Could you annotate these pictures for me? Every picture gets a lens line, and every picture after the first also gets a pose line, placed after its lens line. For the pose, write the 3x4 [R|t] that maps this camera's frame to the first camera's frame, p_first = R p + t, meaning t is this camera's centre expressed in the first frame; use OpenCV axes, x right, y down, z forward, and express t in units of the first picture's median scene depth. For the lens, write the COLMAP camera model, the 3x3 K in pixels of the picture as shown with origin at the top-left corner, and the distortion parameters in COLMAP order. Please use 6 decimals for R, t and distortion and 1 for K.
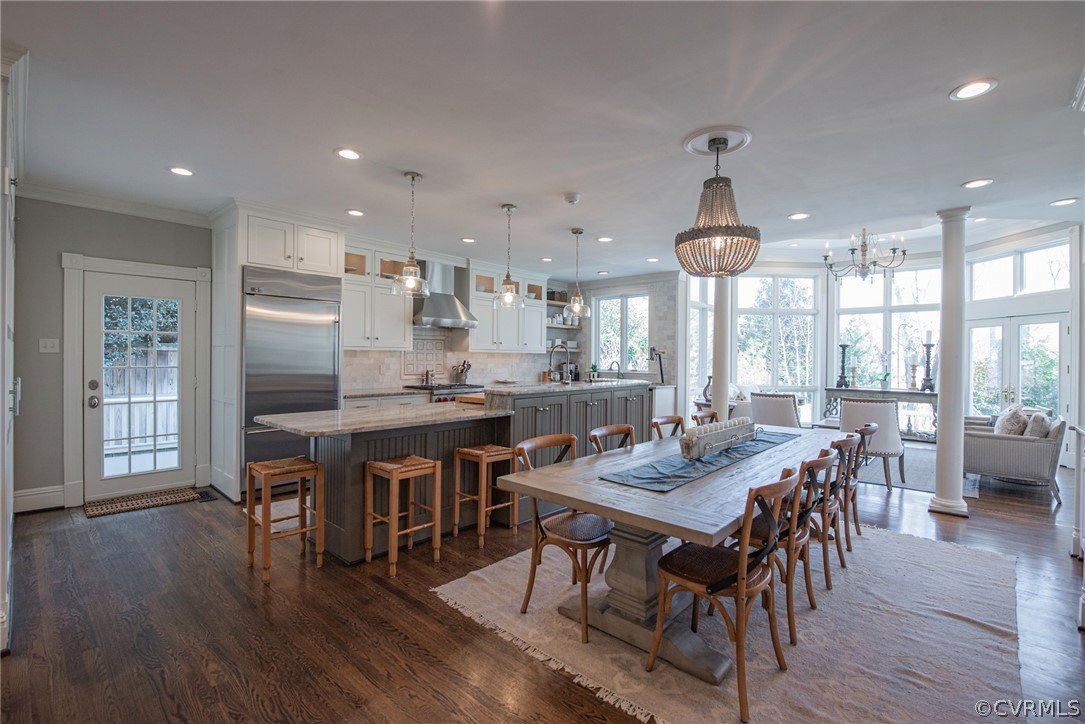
lens RADIAL K [[495.4, 0, 542.8], [0, 495.4, 356.3], [0, 0, 1]] dist [-0.012153, -0.000386]
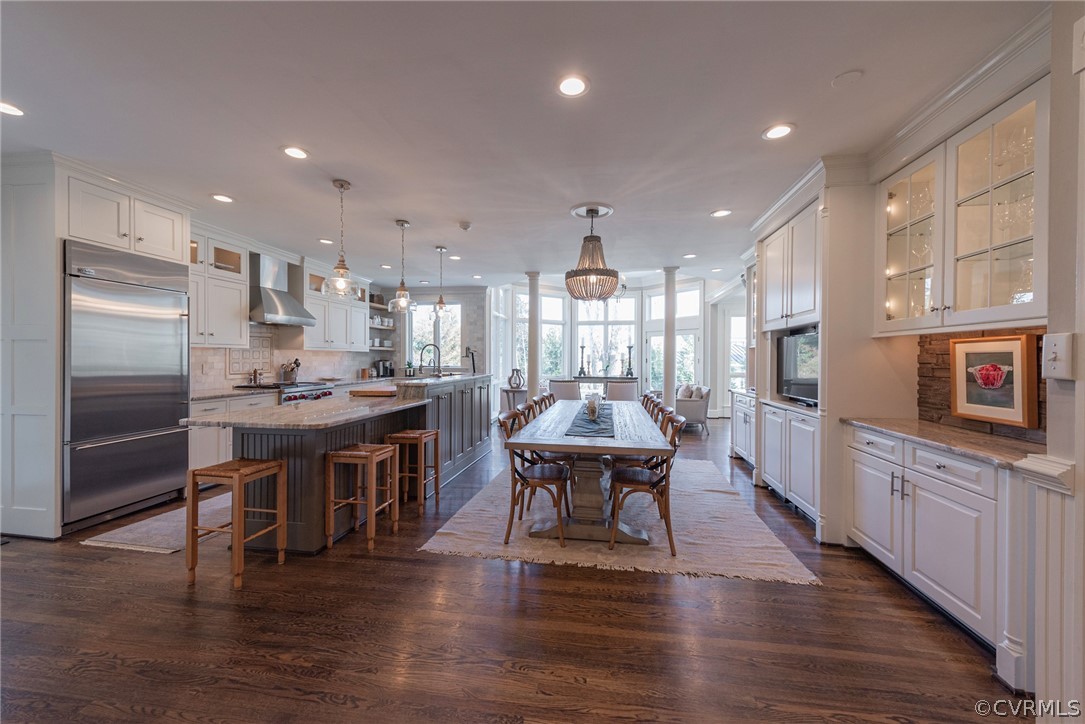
lens RADIAL K [[434.5, 0, 555.8], [0, 434.5, 361.0], [0, 0, 1]] dist [0.012166, -0.000399]
pose [[0.829326, -0.009816, 0.558678, -0.225498], [0.001811, 0.999888, 0.014881, 0.001608], [-0.558762, -0.011329, 0.829251, -0.020886]]
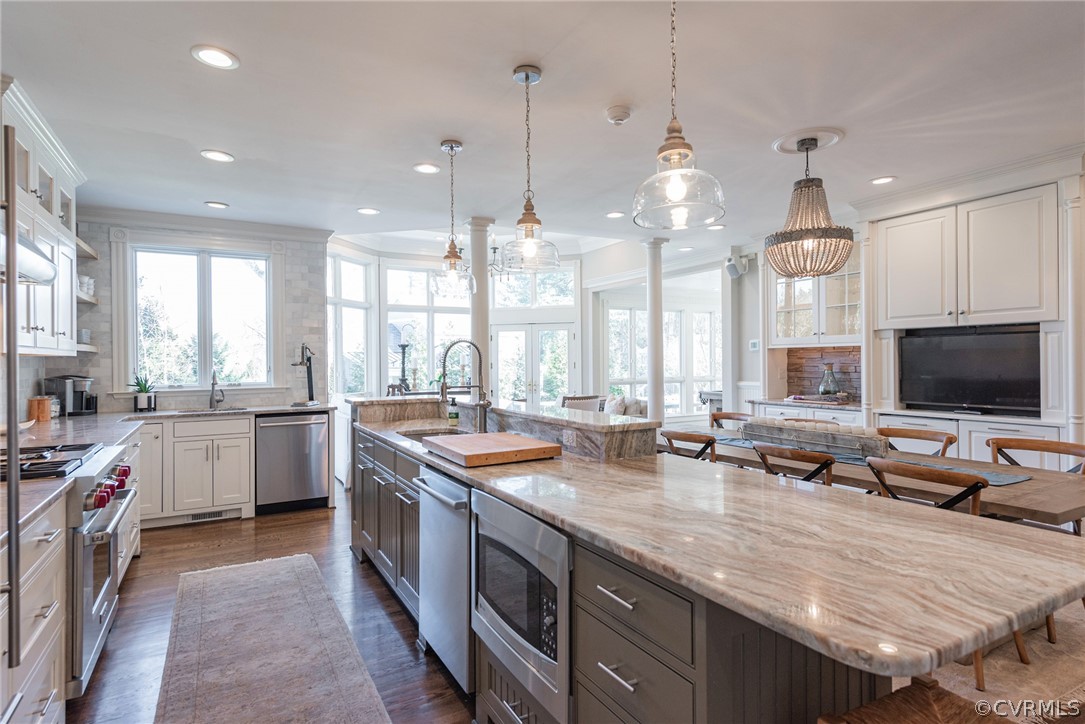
lens RADIAL K [[567.9, 0, 573.2], [0, 567.9, 363.4], [0, 0, 1]] dist [0.026445, -0.005288]
pose [[0.292484, -0.017093, 0.956118, -0.417277], [0.007238, 0.999851, 0.015661, -0.004199], [-0.956243, 0.002340, 0.292564, 0.518844]]
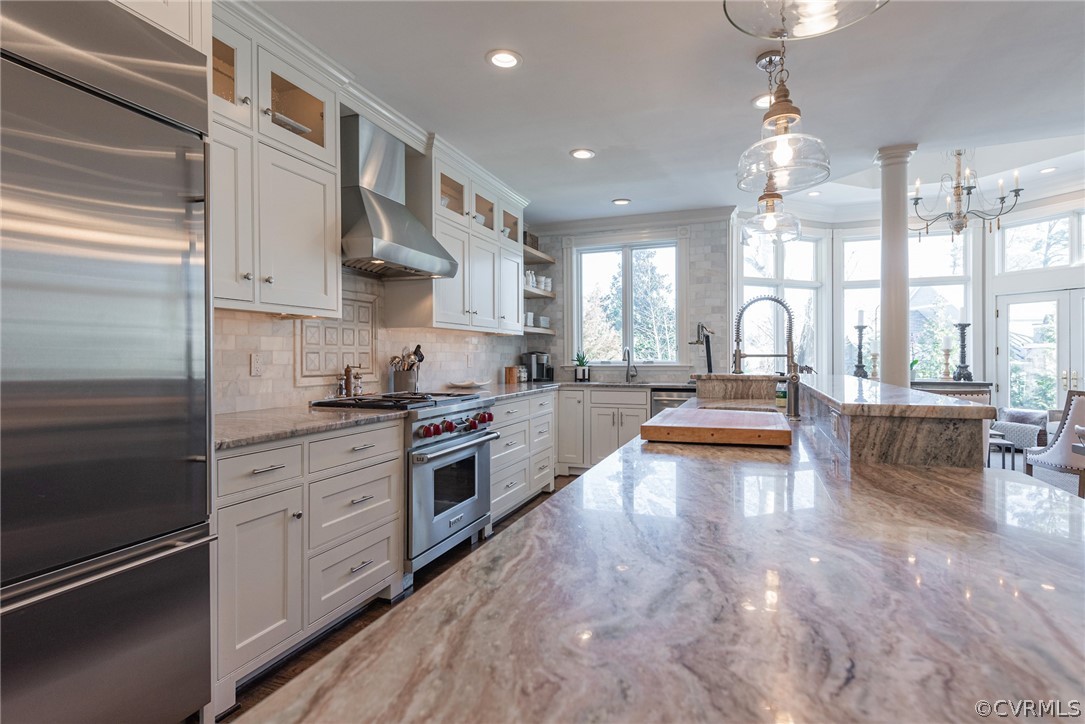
lens RADIAL K [[567.9, 0, 552.0], [0, 567.9, 357.4], [0, 0, 1]] dist [0.026445, -0.005288]
pose [[0.925771, -0.014348, 0.377813, -0.260015], [0.012756, 0.999896, 0.006717, 0.019624], [-0.377871, -0.001399, 0.925857, 0.444842]]
